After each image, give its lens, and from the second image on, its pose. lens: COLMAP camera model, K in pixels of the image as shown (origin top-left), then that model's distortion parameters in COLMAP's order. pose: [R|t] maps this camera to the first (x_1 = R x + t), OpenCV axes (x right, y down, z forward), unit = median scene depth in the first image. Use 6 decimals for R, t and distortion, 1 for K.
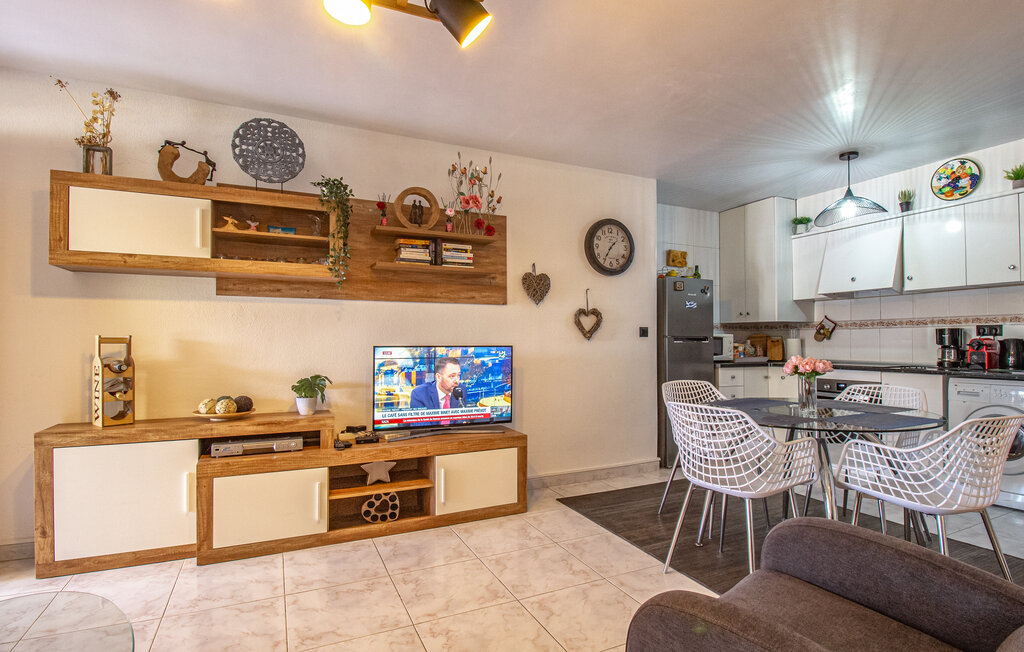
lens RADIAL K [[498.5, 0, 509.5], [0, 498.5, 337.6], [0, 0, 1]] dist [-0.016183, -0.000318]
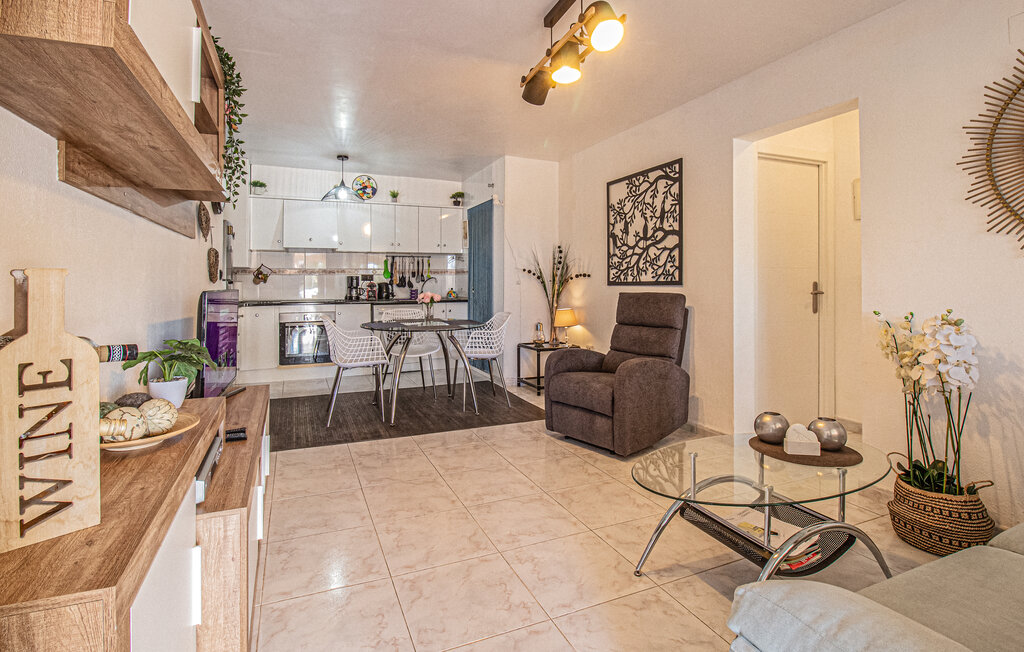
lens RADIAL K [[494.1, 0, 514.9], [0, 494.1, 279.0], [0, 0, 1]] dist [0.000058, -0.000028]
pose [[0.027238, 0.007038, 0.999604, -0.773458], [-0.002707, 0.999972, -0.006967, 0.001647], [-0.999625, -0.002517, 0.027257, 0.444881]]
